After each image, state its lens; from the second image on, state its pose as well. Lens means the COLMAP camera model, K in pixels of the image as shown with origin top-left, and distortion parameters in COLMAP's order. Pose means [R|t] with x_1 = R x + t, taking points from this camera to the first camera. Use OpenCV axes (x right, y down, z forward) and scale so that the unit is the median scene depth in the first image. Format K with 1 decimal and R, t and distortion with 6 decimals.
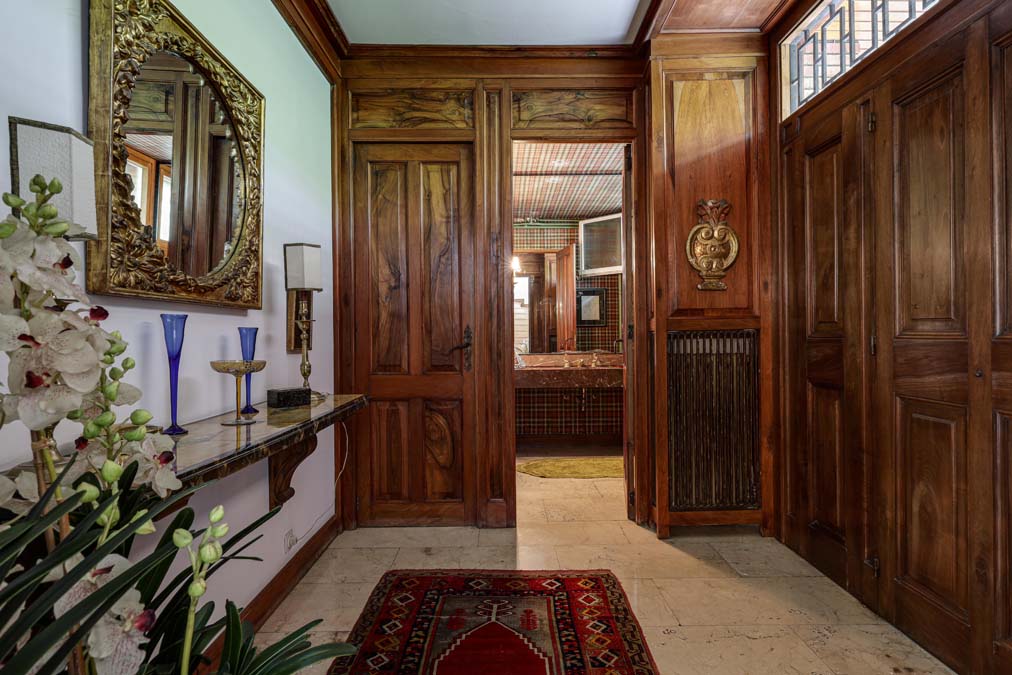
lens RADIAL K [[512.1, 0, 510.1], [0, 512.1, 335.8], [0, 0, 1]] dist [0.000991, 0.000340]
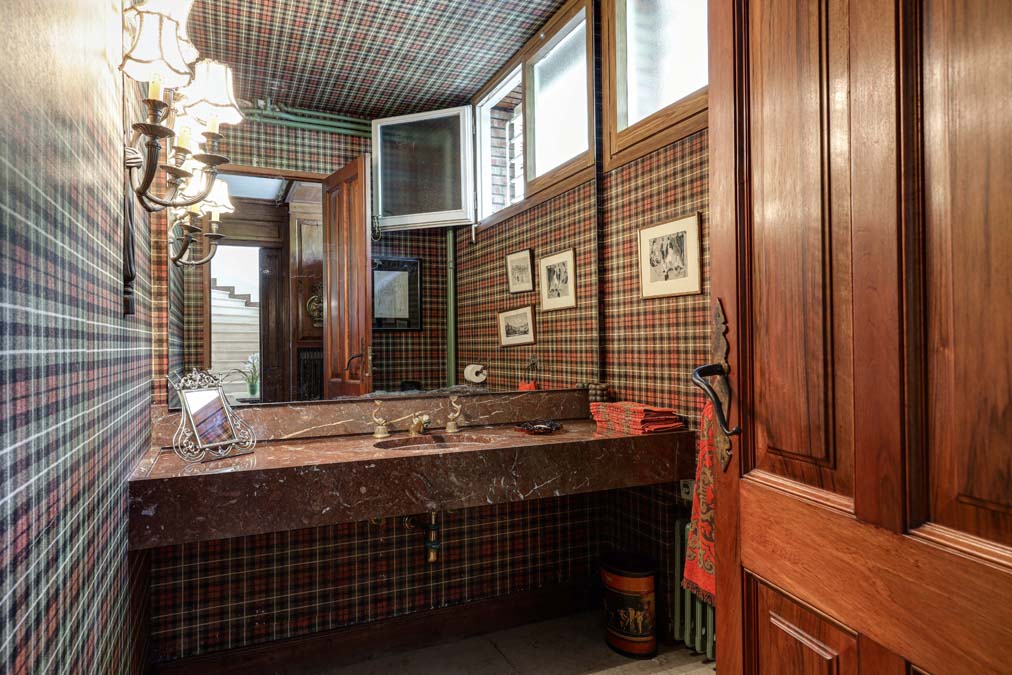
lens RADIAL K [[601.0, 0, 506.0], [0, 601.0, 337.5], [0, 0, 1]] dist [0.000801, 0.000168]
pose [[0.909531, 0.002863, 0.415626, 0.011136], [0.004485, 0.999850, -0.016703, -0.001105], [-0.415612, 0.017056, 0.909382, 0.416892]]
